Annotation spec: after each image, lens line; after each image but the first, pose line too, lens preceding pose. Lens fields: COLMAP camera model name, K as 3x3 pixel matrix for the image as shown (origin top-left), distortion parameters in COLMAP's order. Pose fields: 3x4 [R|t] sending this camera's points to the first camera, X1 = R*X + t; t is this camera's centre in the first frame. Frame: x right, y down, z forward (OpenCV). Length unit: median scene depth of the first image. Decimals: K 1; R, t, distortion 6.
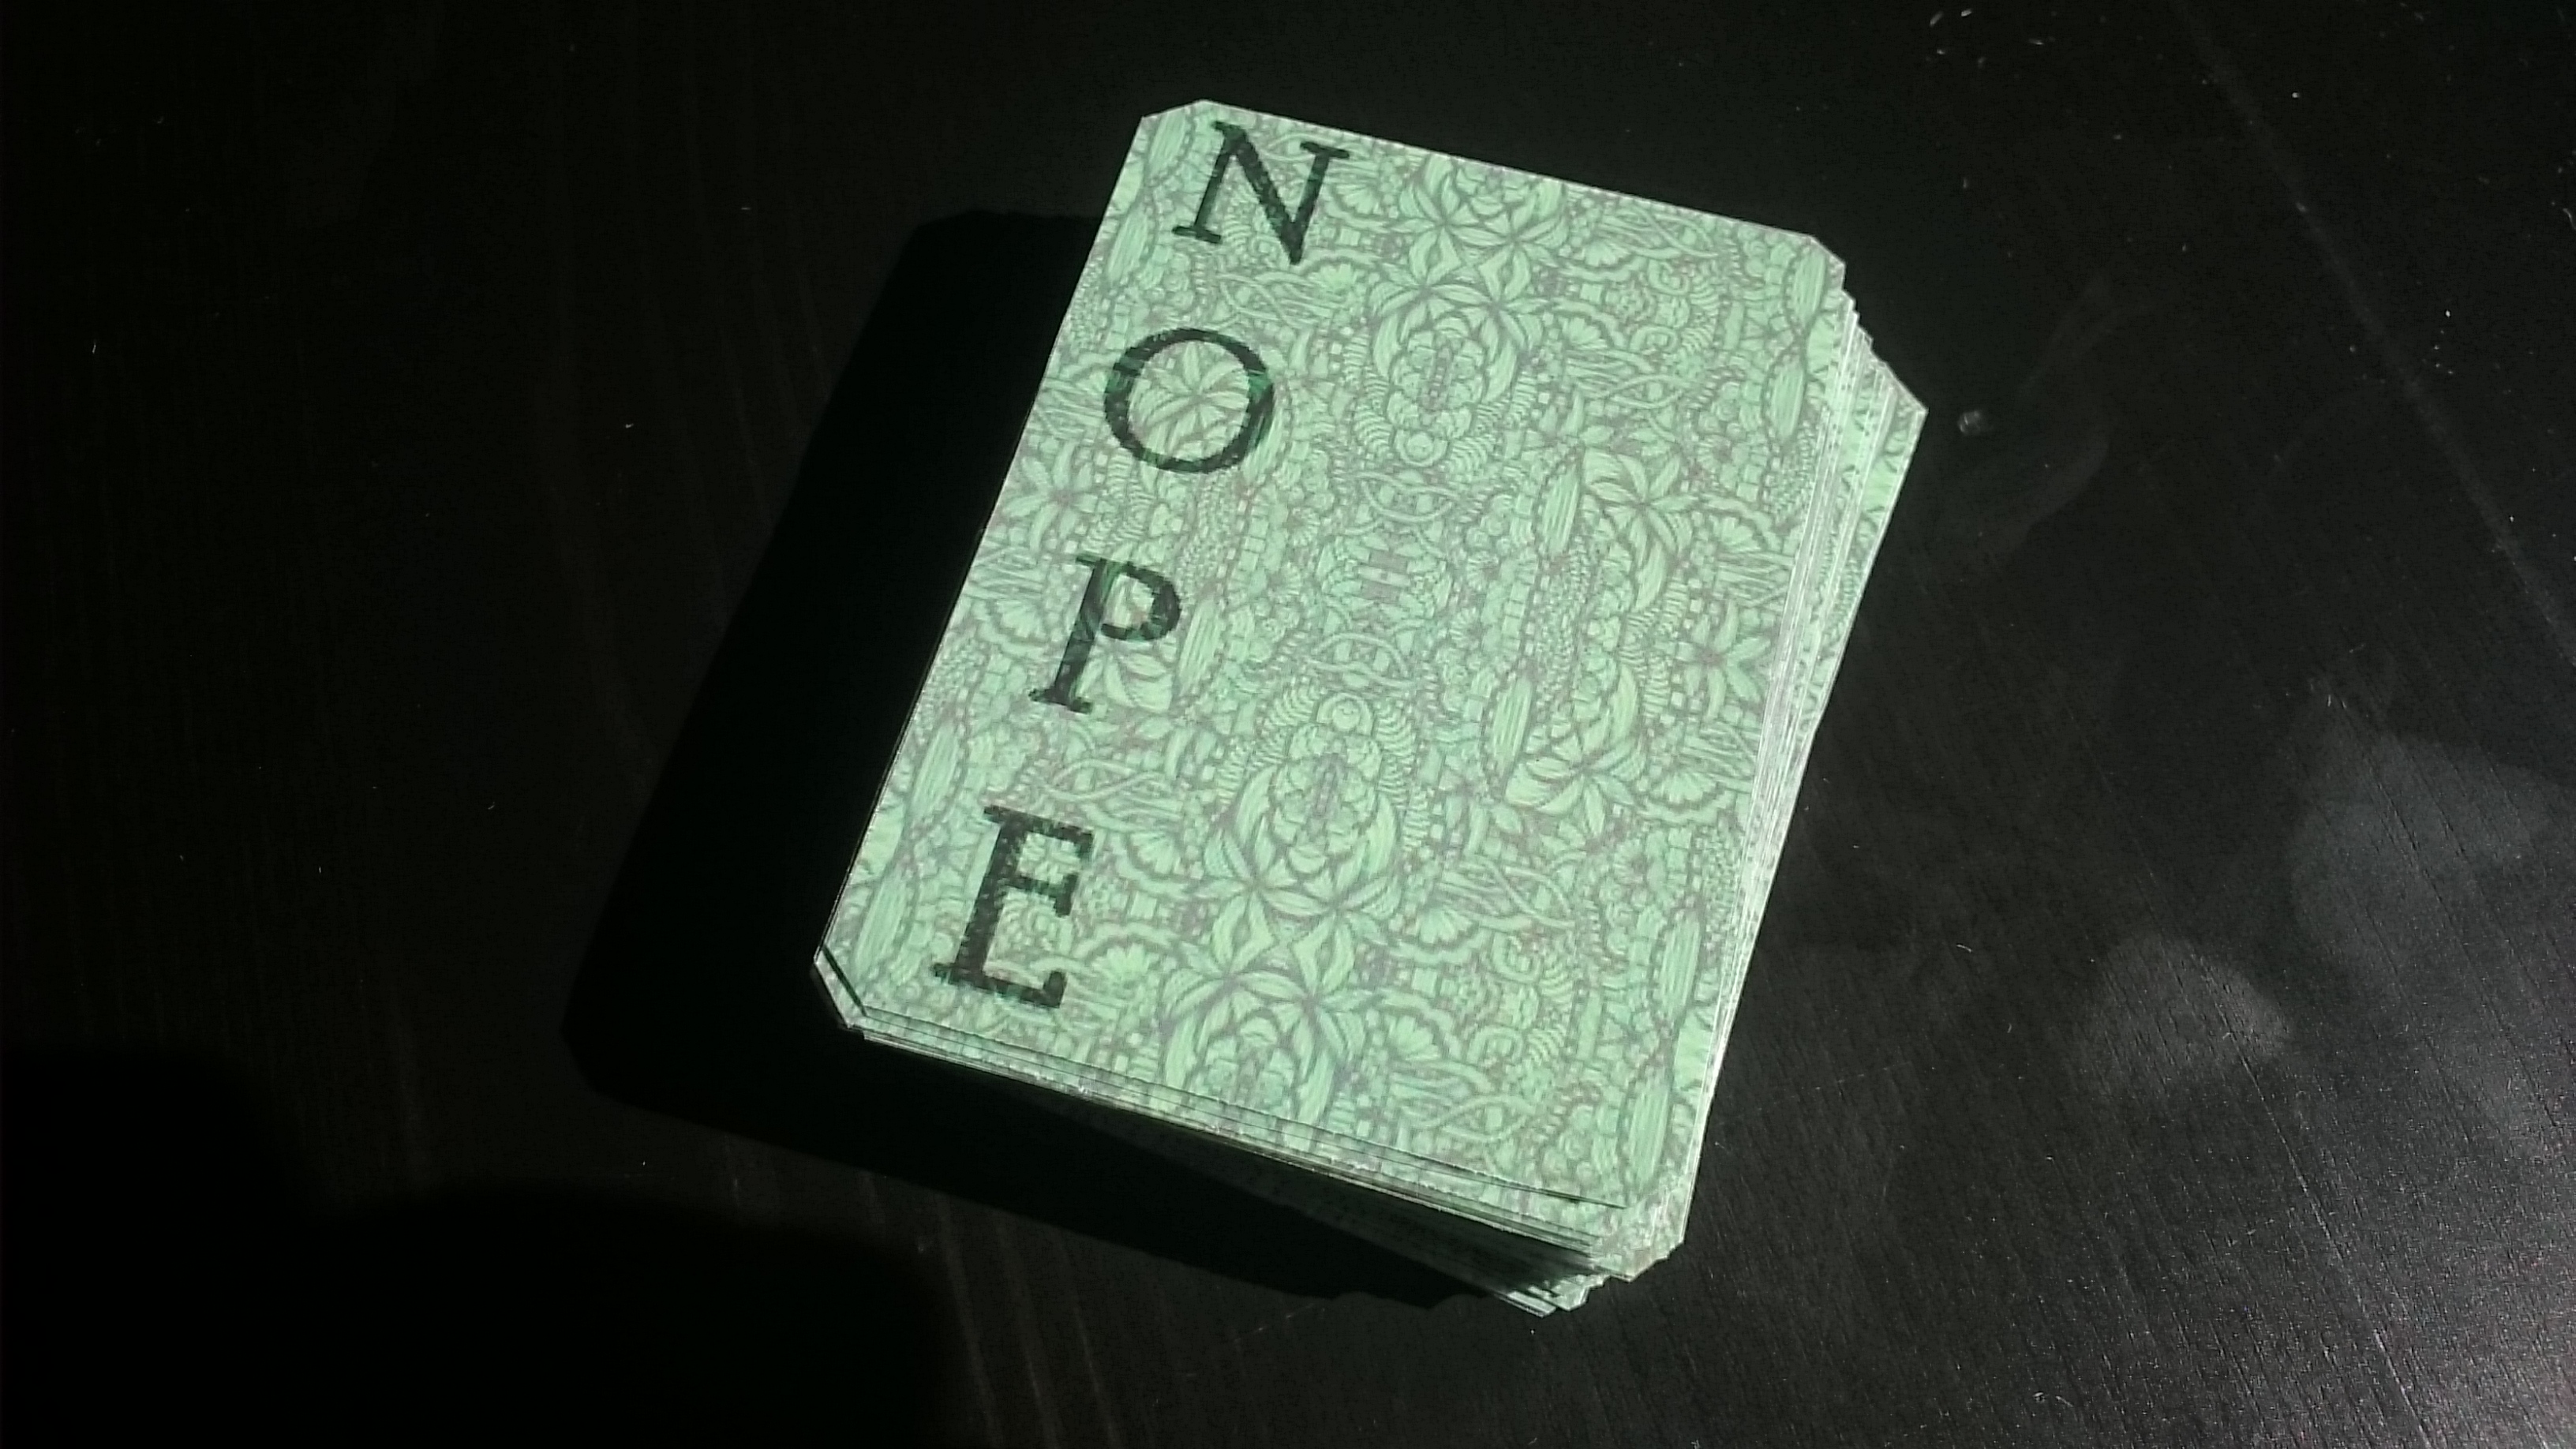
lens RADIAL K [[1534.4, 0, 1288.0], [0, 1534.4, 724.5], [0, 0, 1]] dist [0.057738, 0.000247]
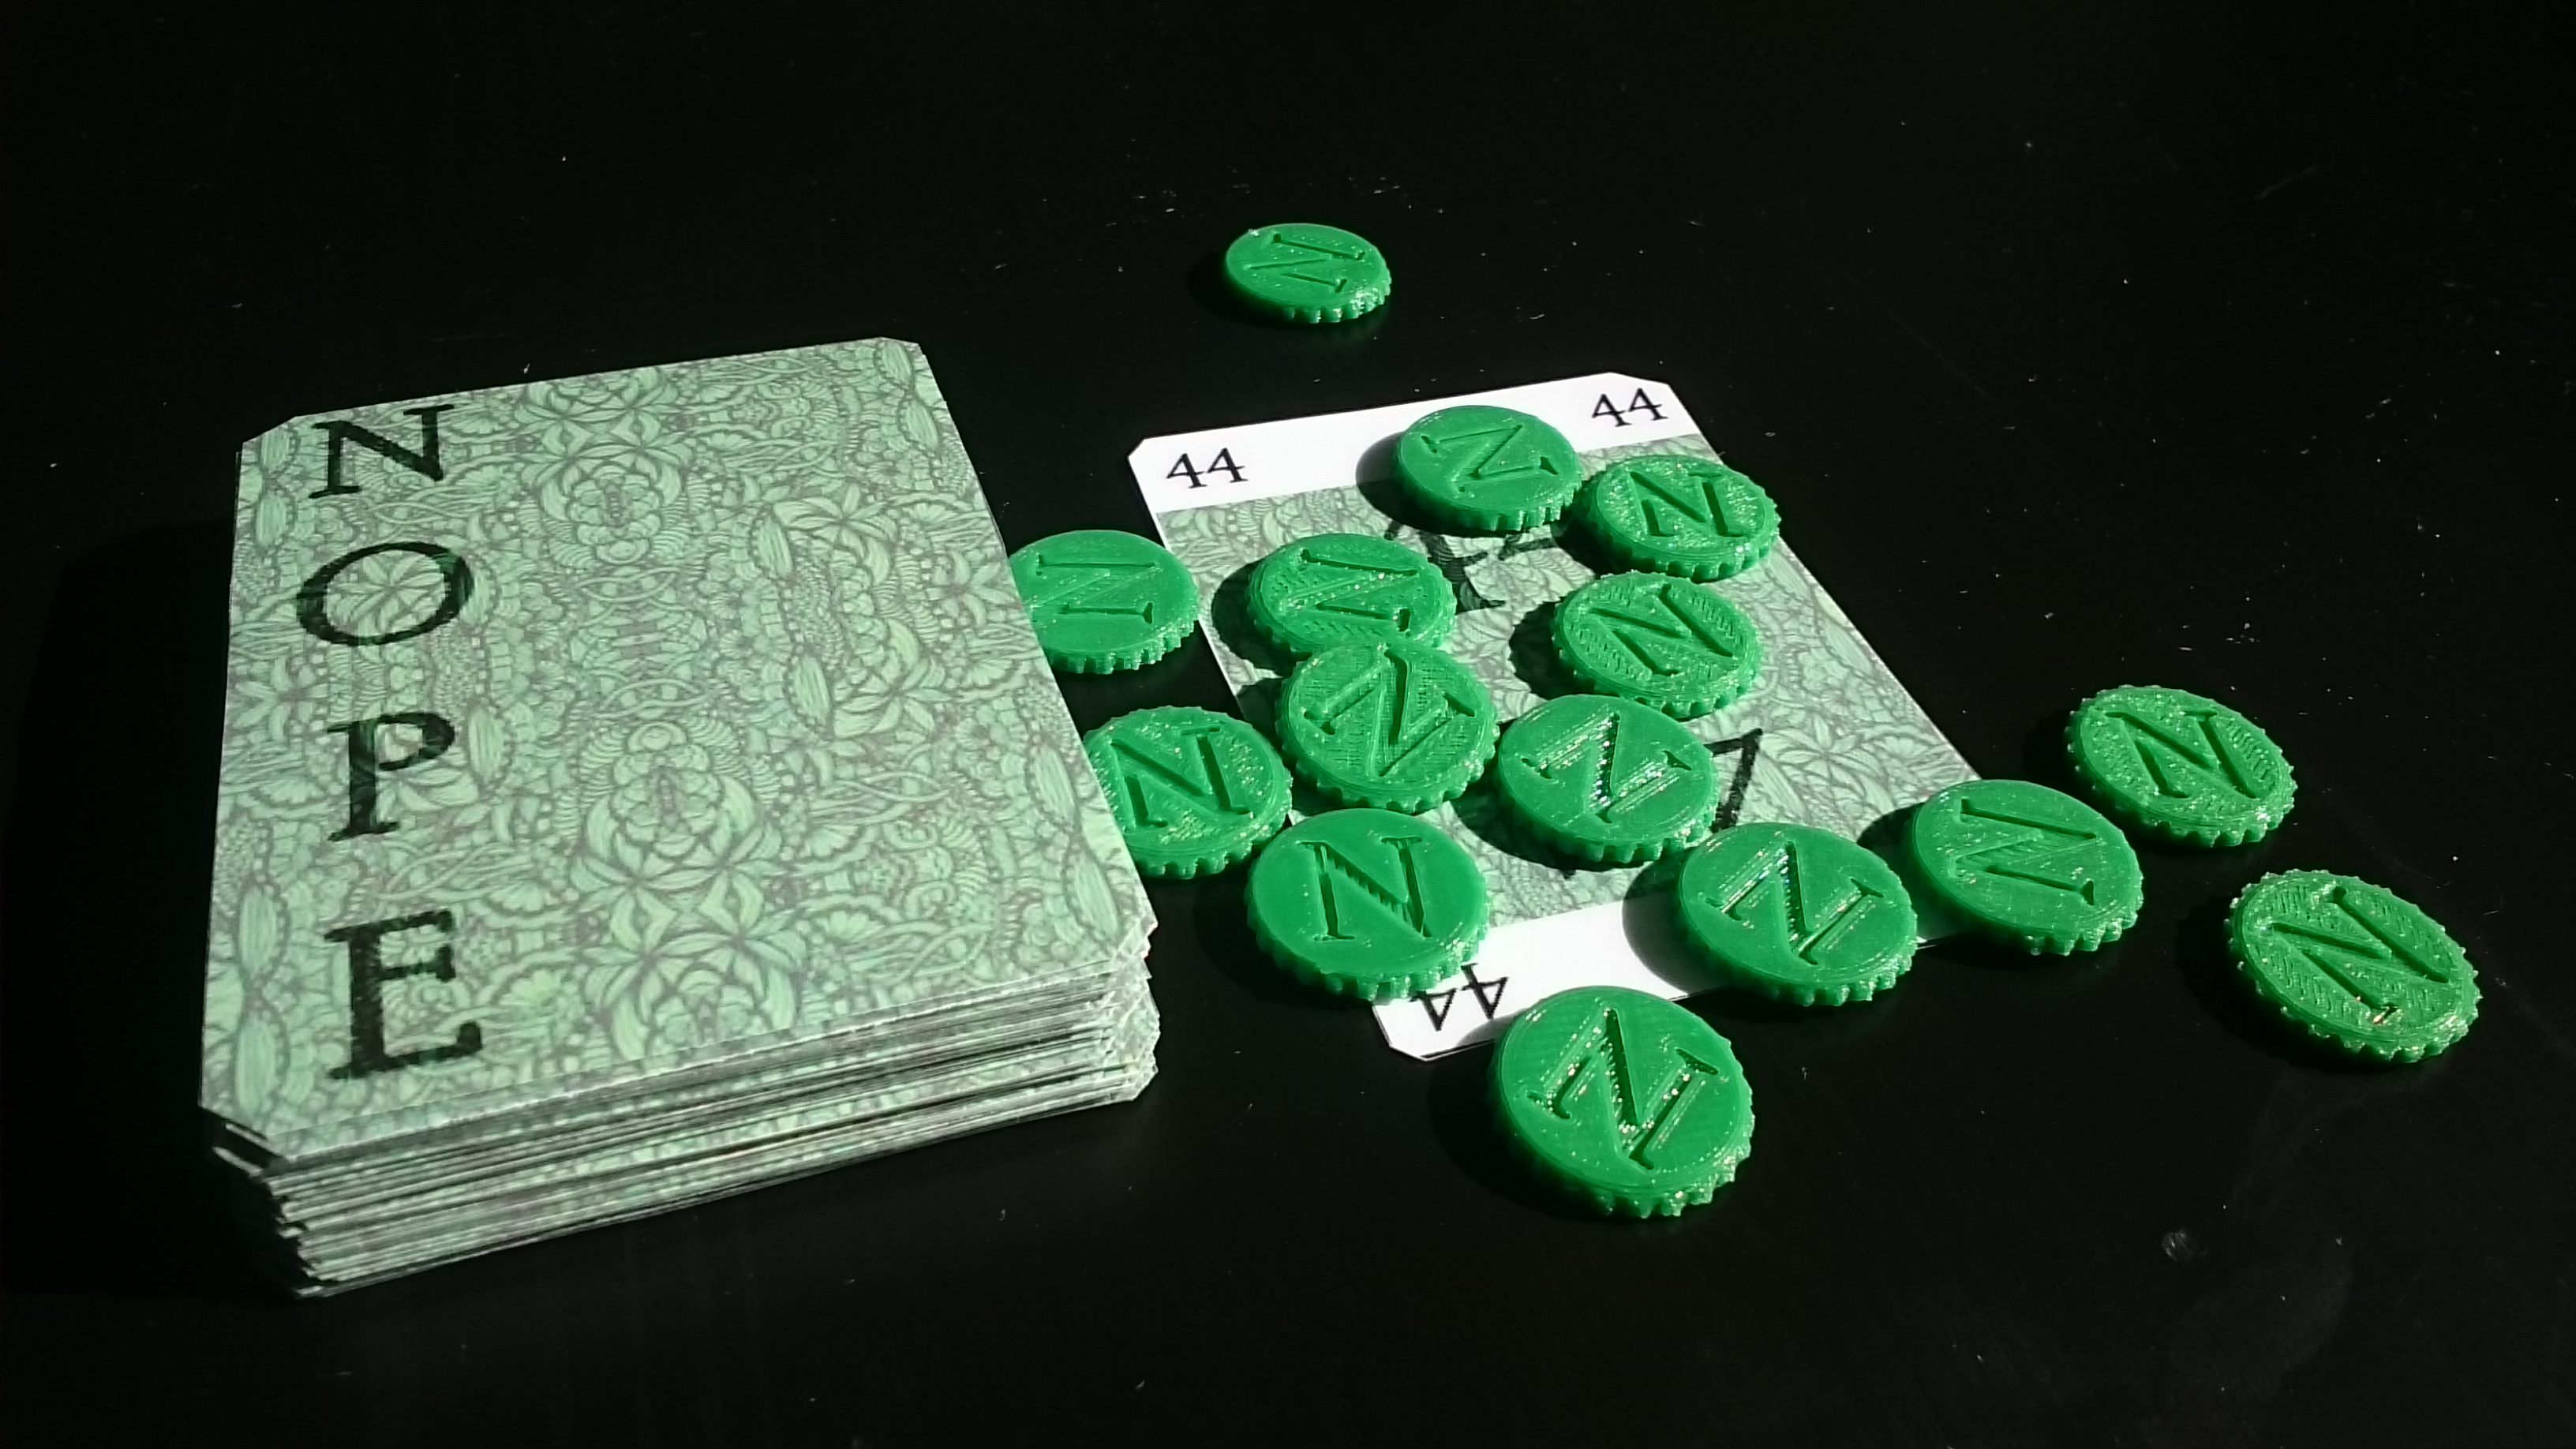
lens RADIAL K [[2108.1, 0, 1288.0], [0, 2108.1, 724.5], [0, 0, 1]] dist [0.098307, -0.277399]
pose [[0.830036, -0.366110, 0.420719, -0.198288], [0.522372, 0.774611, -0.356519, 0.690679], [-0.195368, 0.515695, 0.834200, -0.248650]]
